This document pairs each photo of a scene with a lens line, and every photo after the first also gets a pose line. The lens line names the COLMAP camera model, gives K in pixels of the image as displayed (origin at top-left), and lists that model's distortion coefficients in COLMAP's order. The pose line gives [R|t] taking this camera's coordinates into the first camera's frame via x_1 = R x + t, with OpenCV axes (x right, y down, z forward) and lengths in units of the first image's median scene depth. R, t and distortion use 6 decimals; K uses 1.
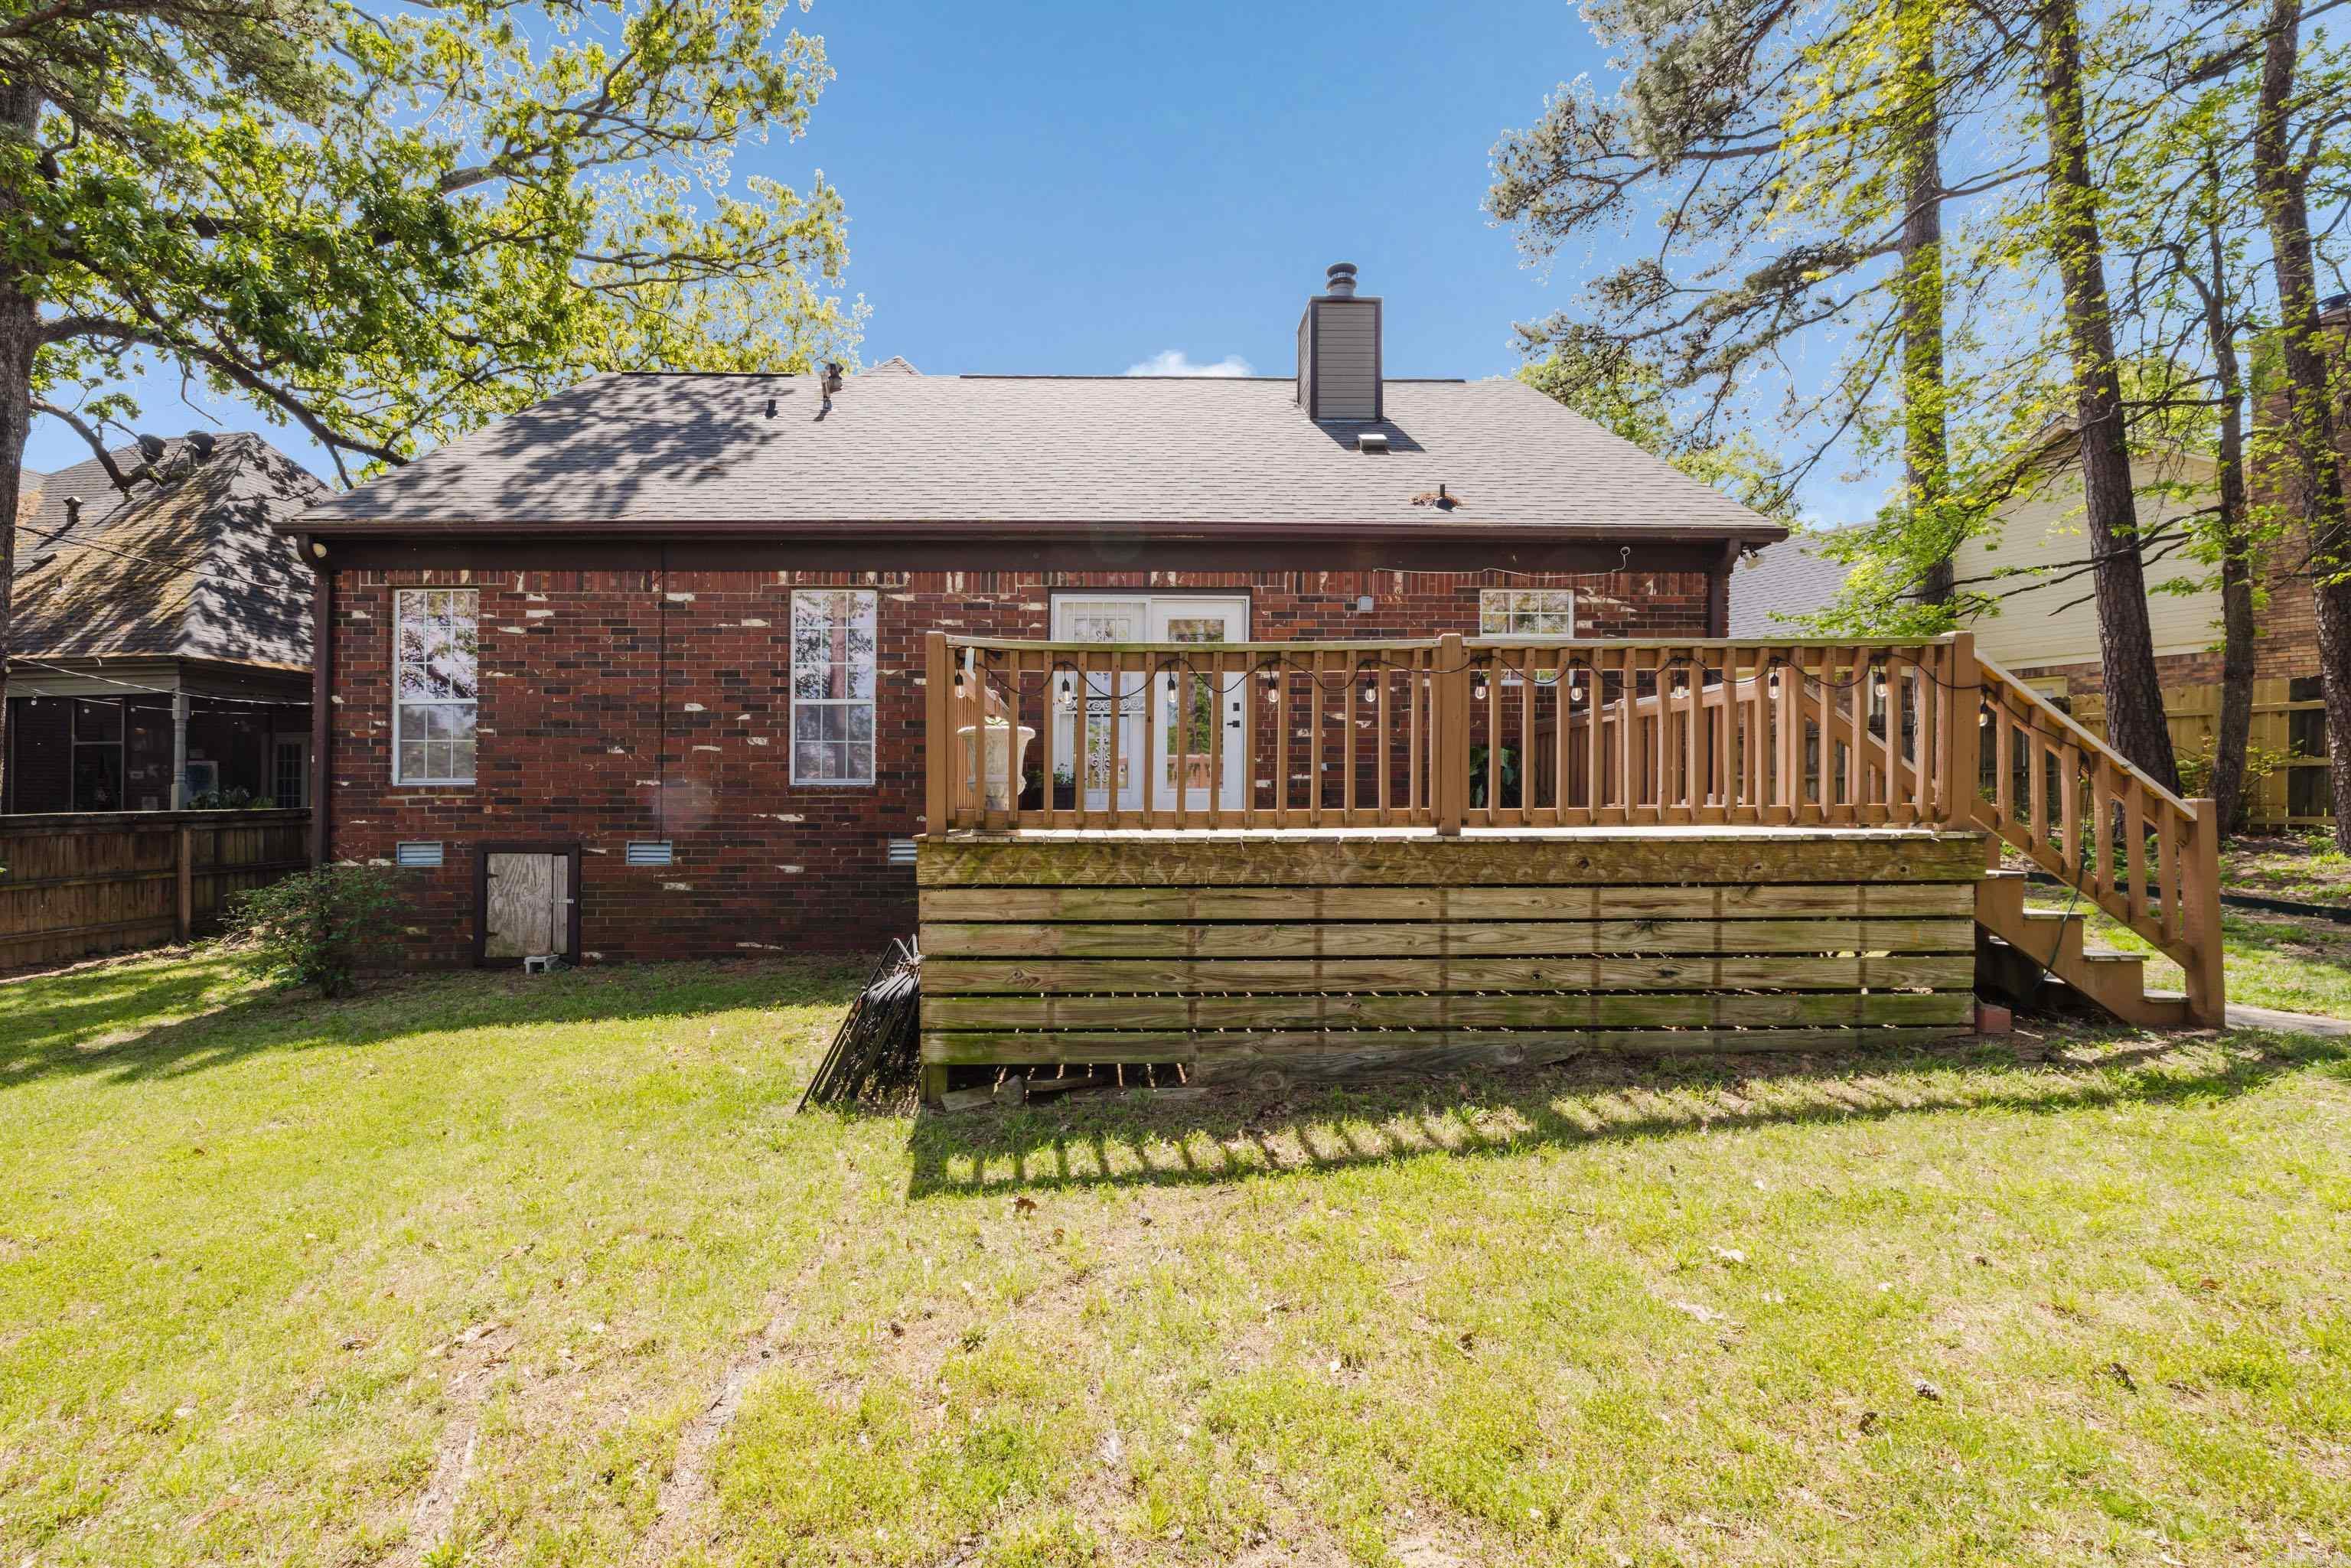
lens RADIAL K [[1023.2, 0, 1117.9], [0, 1023.2, 801.3], [0, 0, 1]] dist [0.000520, 0.001124]
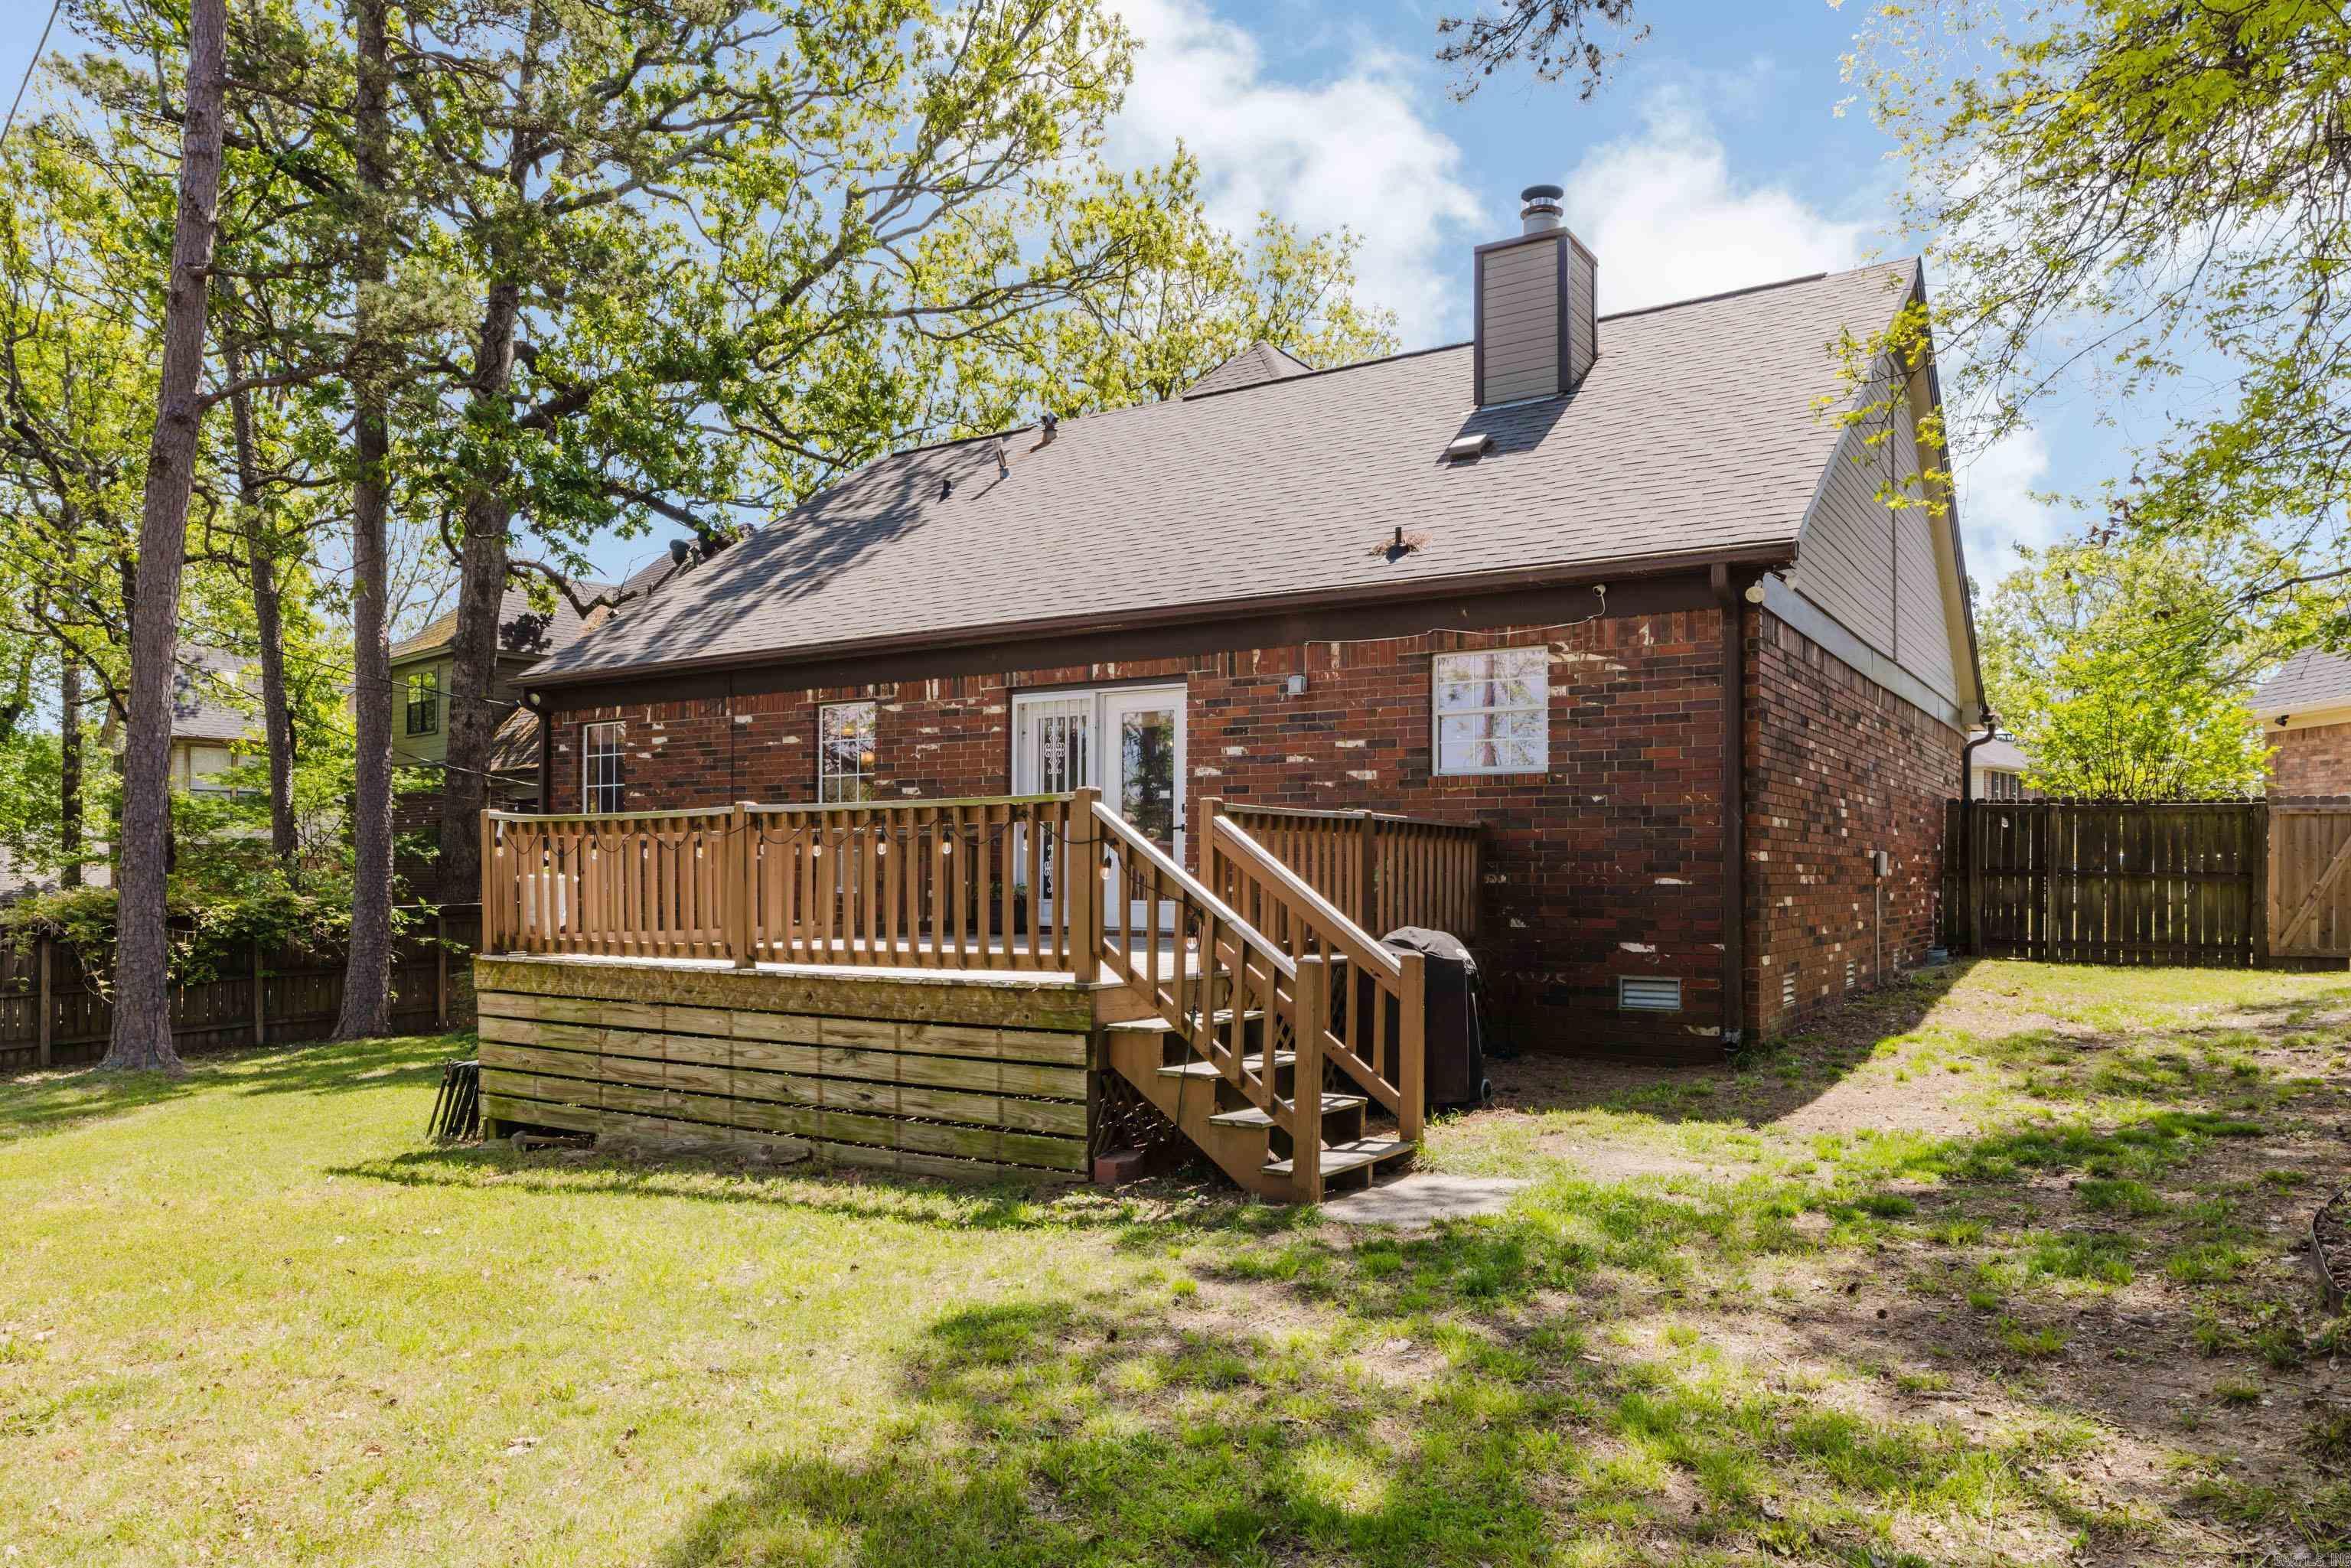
lens RADIAL K [[1529.7, 0, 1130.9], [0, 1529.7, 849.7], [0, 0, 1]] dist [-0.005124, 0.002207]
pose [[0.827271, -0.005725, -0.561773, 0.831597], [-0.000696, 0.999937, -0.011215, -0.042071], [0.561802, 0.009669, 0.827215, -0.117154]]
